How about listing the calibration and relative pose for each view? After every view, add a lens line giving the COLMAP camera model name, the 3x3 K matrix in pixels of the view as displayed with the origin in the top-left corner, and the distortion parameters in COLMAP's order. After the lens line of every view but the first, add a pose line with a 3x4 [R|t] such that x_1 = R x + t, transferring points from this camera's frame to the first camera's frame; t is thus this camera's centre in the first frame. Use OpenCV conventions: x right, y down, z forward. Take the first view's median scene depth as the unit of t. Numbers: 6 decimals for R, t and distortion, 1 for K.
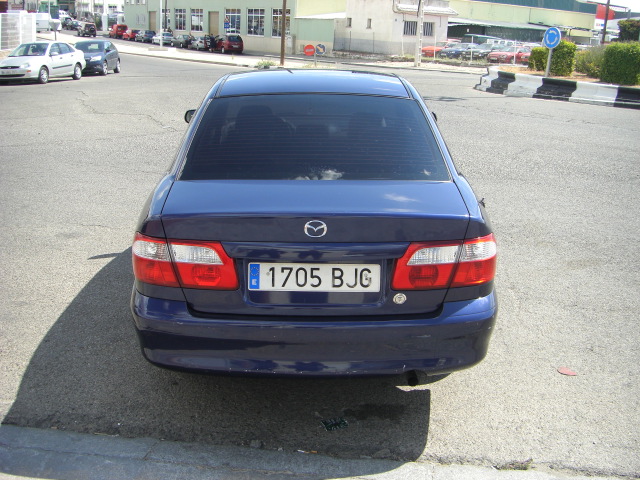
lens RADIAL K [[722.3, 0, 316.2], [0, 722.3, 239.1], [0, 0, 1]] dist [-0.185811, 0.123985]
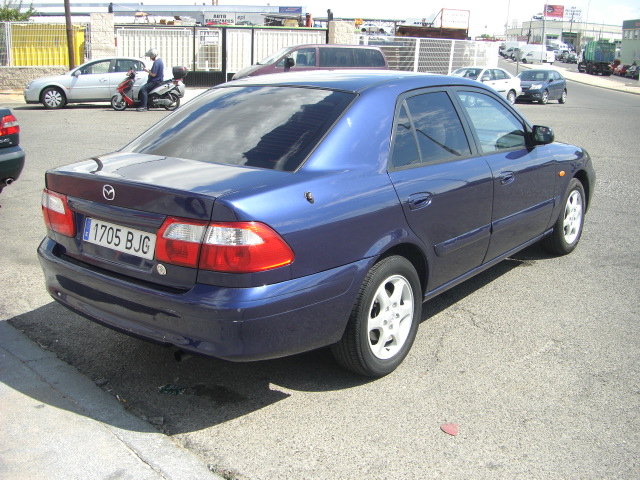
lens RADIAL K [[722.3, 0, 316.2], [0, 722.3, 239.1], [0, 0, 1]] dist [-0.185811, 0.123985]
pose [[0.773487, 0.146824, -0.616572, 0.228795], [-0.175546, 0.984369, 0.014185, -0.003574], [0.609017, 0.097265, 0.787171, 0.079057]]
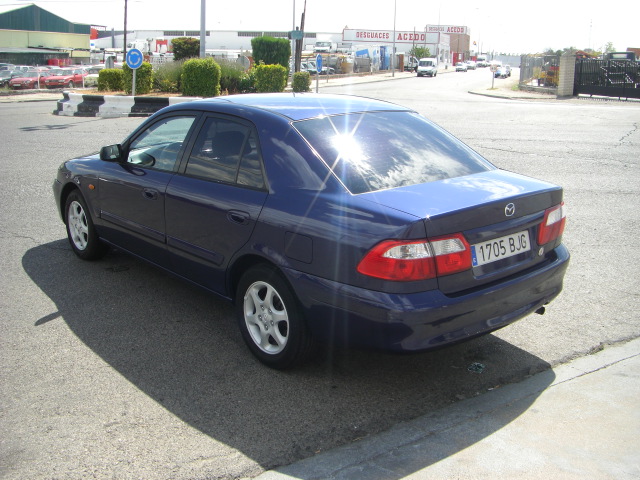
lens RADIAL K [[722.3, 0, 316.2], [0, 722.3, 239.1], [0, 0, 1]] dist [-0.185811, 0.123985]
pose [[0.764016, -0.176742, 0.620518, -0.265269], [0.194433, 0.980109, 0.039767, -0.019922], [-0.615204, 0.090267, 0.783184, 0.046793]]
